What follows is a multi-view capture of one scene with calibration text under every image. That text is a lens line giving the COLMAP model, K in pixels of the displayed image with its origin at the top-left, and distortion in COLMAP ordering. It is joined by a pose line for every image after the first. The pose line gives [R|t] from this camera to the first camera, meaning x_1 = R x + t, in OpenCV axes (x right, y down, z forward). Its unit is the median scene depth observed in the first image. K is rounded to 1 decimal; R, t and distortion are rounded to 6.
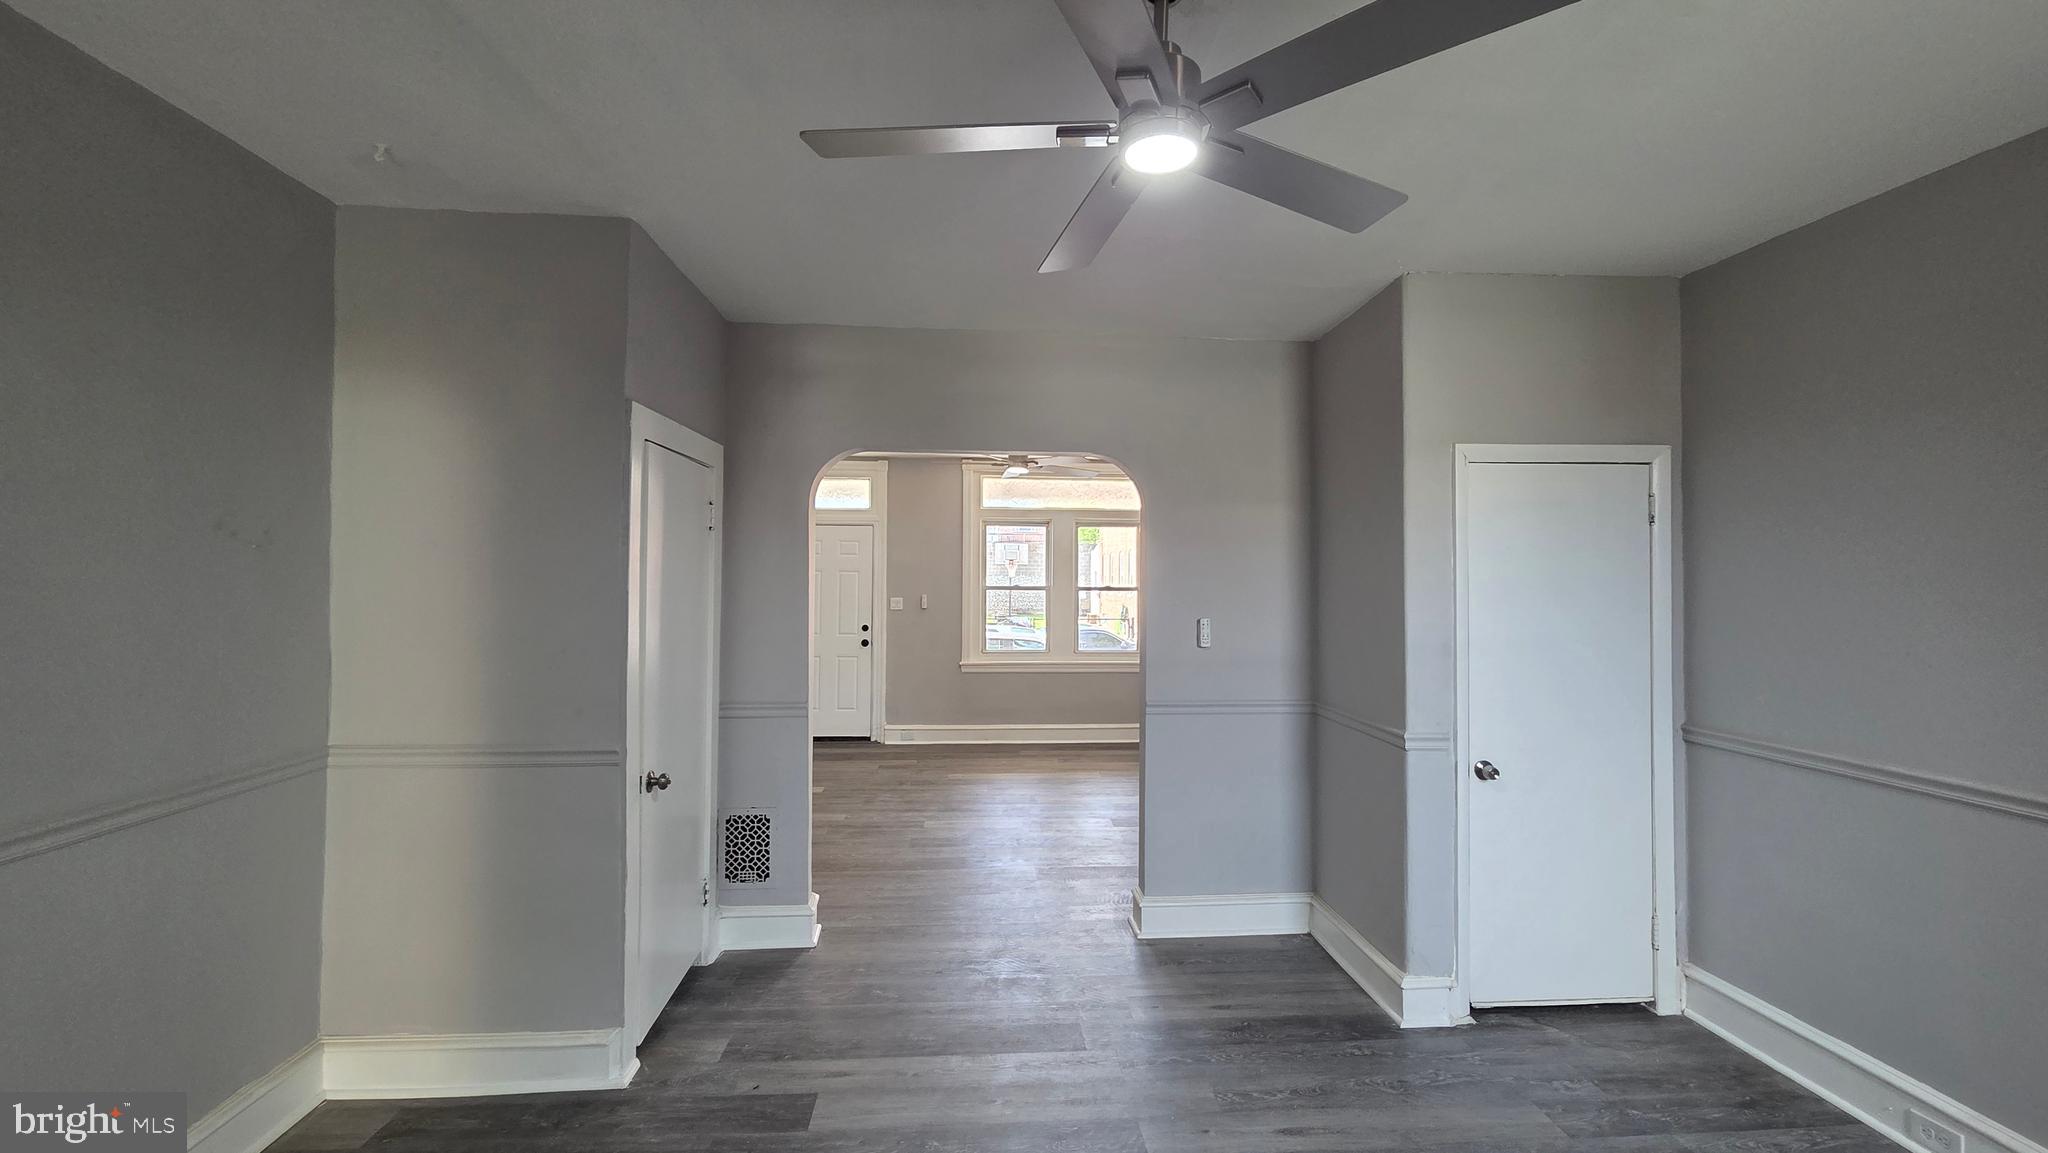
lens RADIAL K [[840.0, 0, 1028.3], [0, 840.0, 572.3], [0, 0, 1]] dist [0.000352, 0.001456]
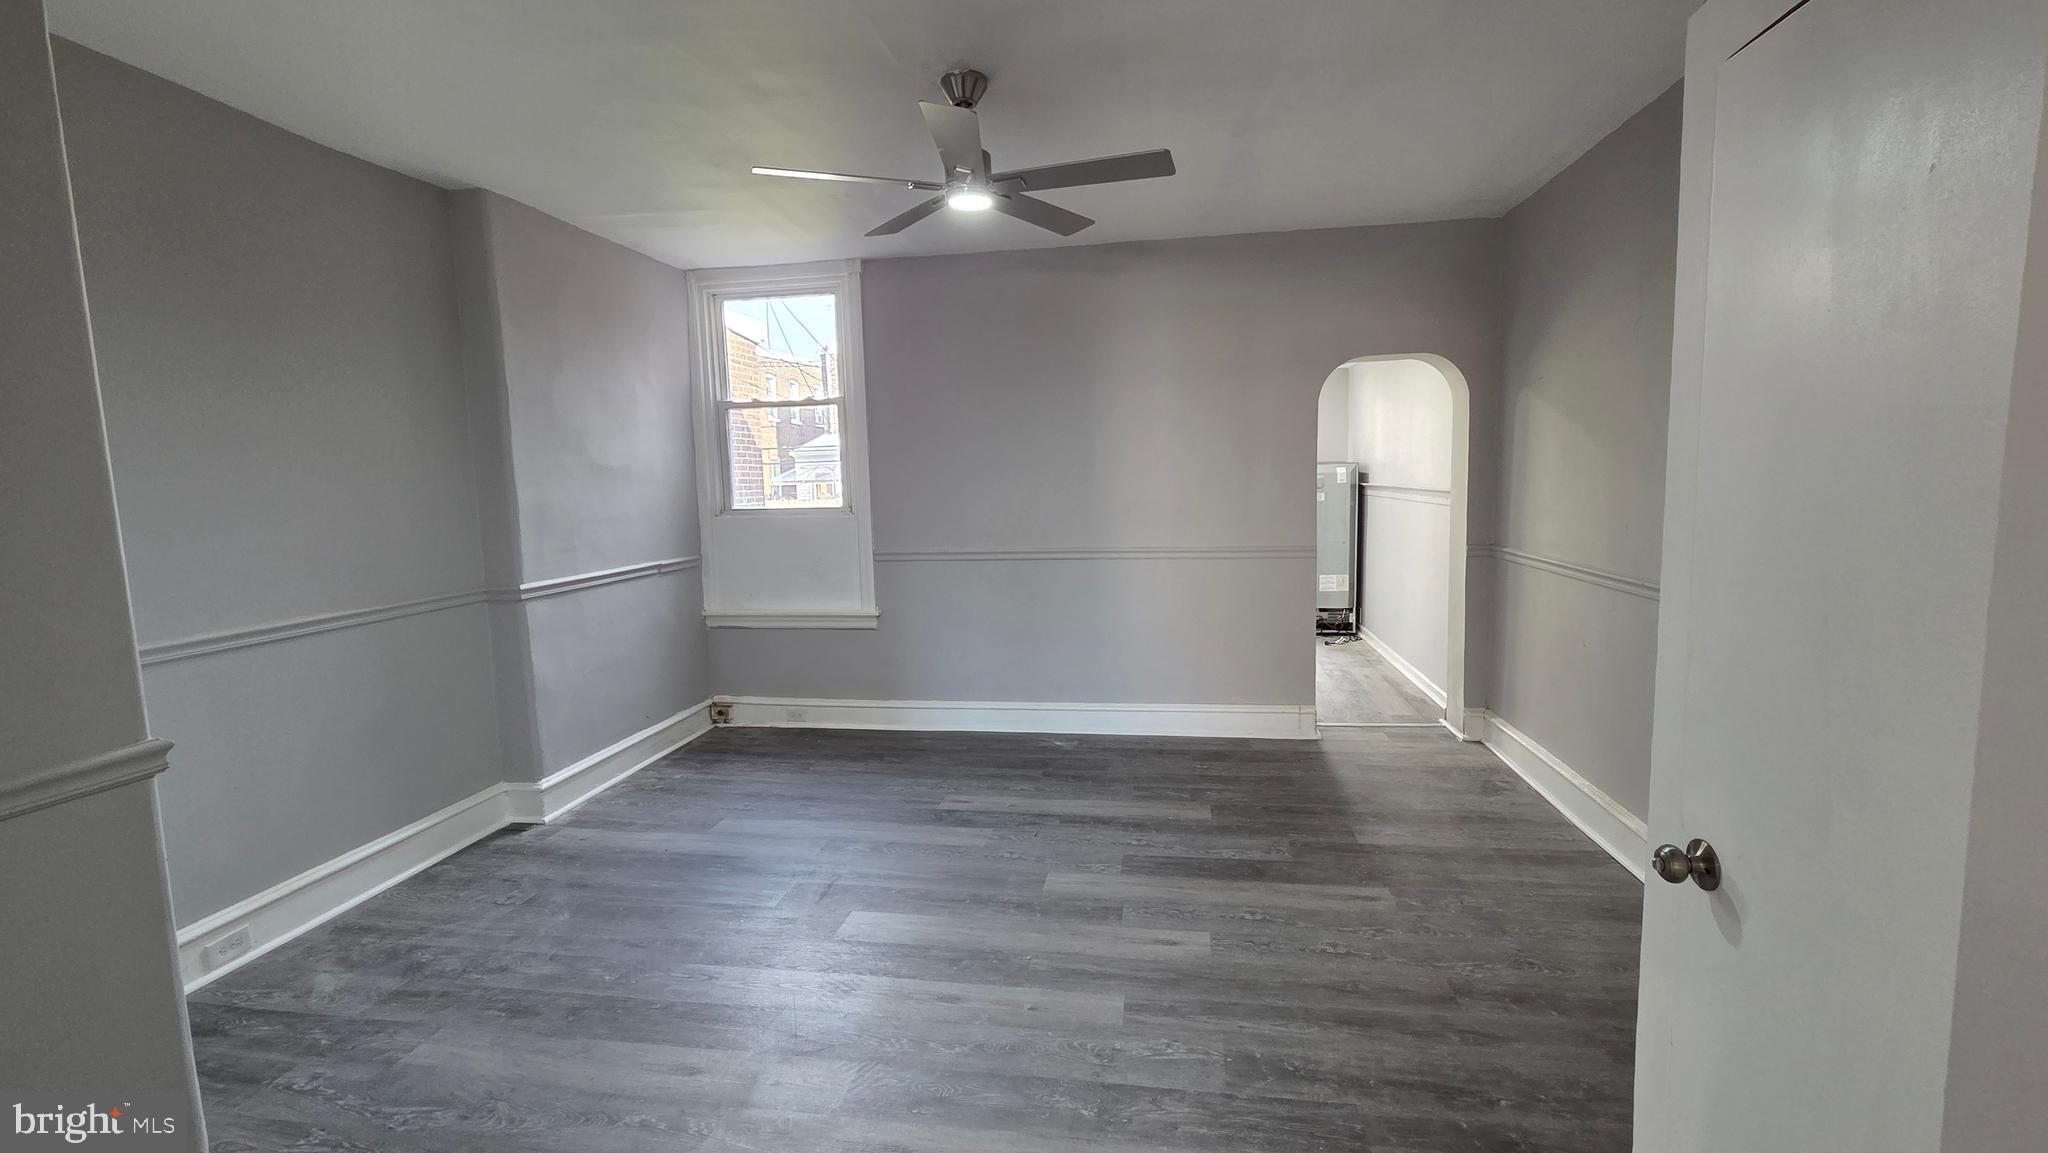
lens RADIAL K [[840.0, 0, 1044.8], [0, 840.0, 558.4], [0, 0, 1]] dist [0.000352, 0.001456]
pose [[-0.974507, -0.001051, 0.224353, -0.225026], [0.021180, 0.995092, 0.096661, 0.044034], [-0.223353, 0.098948, -0.969702, 1.530972]]
